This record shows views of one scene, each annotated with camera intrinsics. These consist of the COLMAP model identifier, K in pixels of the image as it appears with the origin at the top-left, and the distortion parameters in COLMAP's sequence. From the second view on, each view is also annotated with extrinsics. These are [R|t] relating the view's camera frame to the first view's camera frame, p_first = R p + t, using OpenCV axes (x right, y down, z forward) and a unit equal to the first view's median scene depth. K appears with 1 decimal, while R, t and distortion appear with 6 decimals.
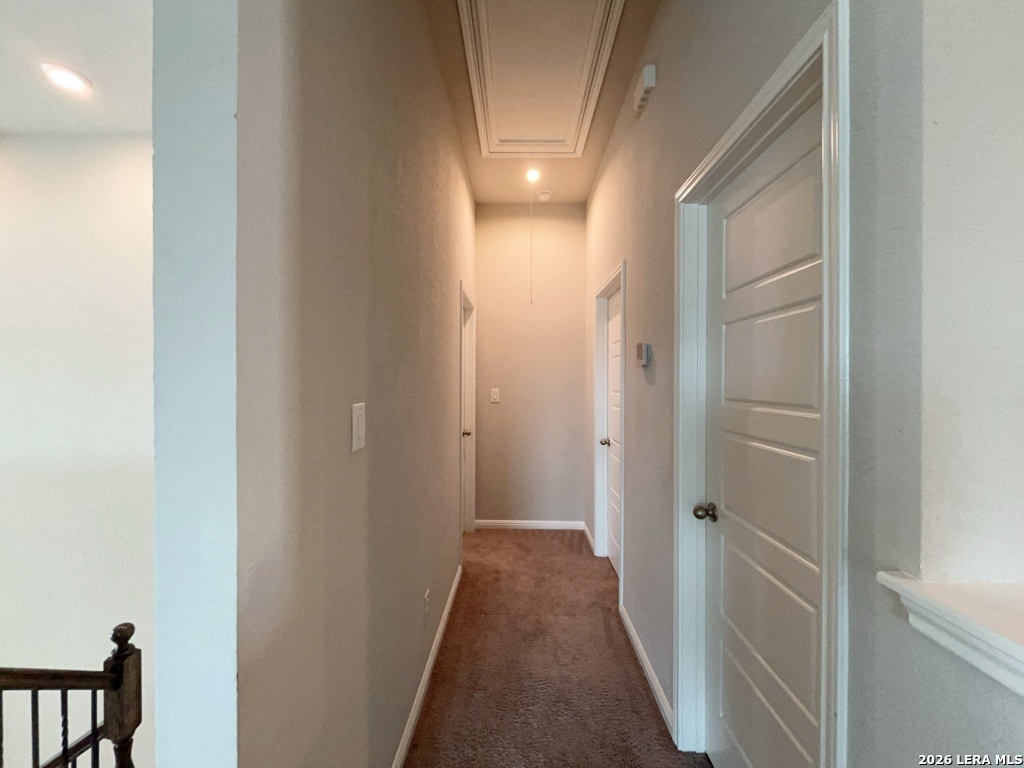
lens RADIAL K [[414.6, 0, 513.4], [0, 414.6, 383.4], [0, 0, 1]] dist [-0.002307, -0.001104]
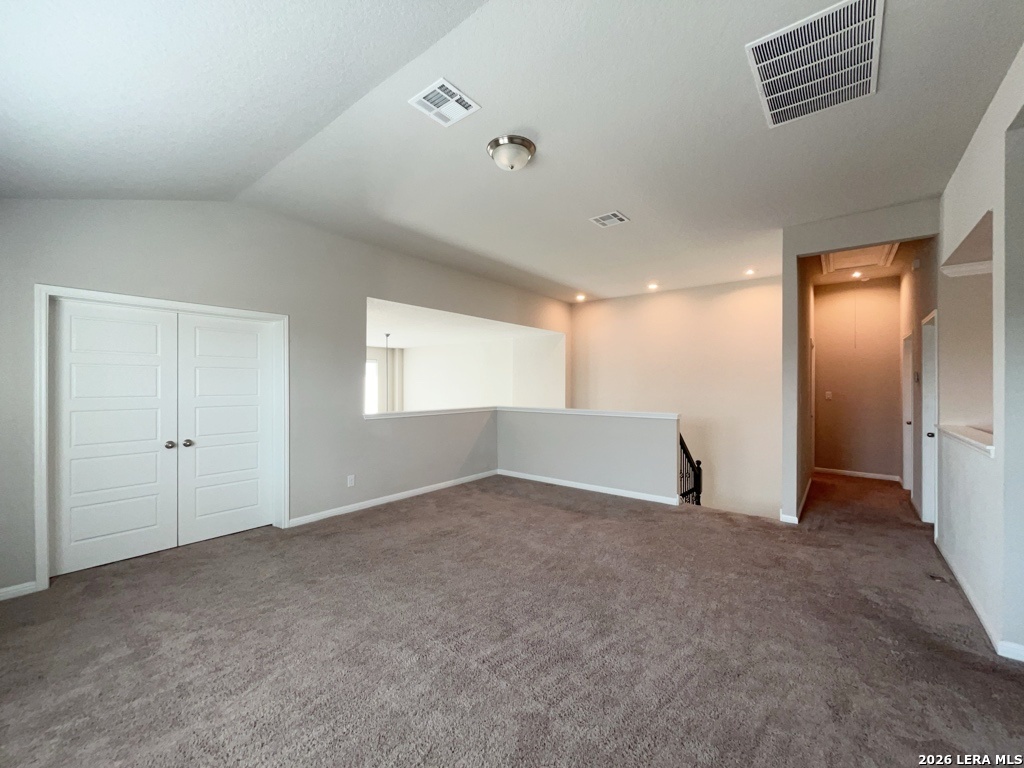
lens RADIAL K [[414.6, 0, 509.8], [0, 414.6, 384.0], [0, 0, 1]] dist [-0.002307, -0.001104]
pose [[0.789321, -0.002575, -0.613975, -0.035970], [-0.001759, 0.999978, -0.006456, -0.006462], [0.613978, 0.006176, 0.789299, -1.192806]]
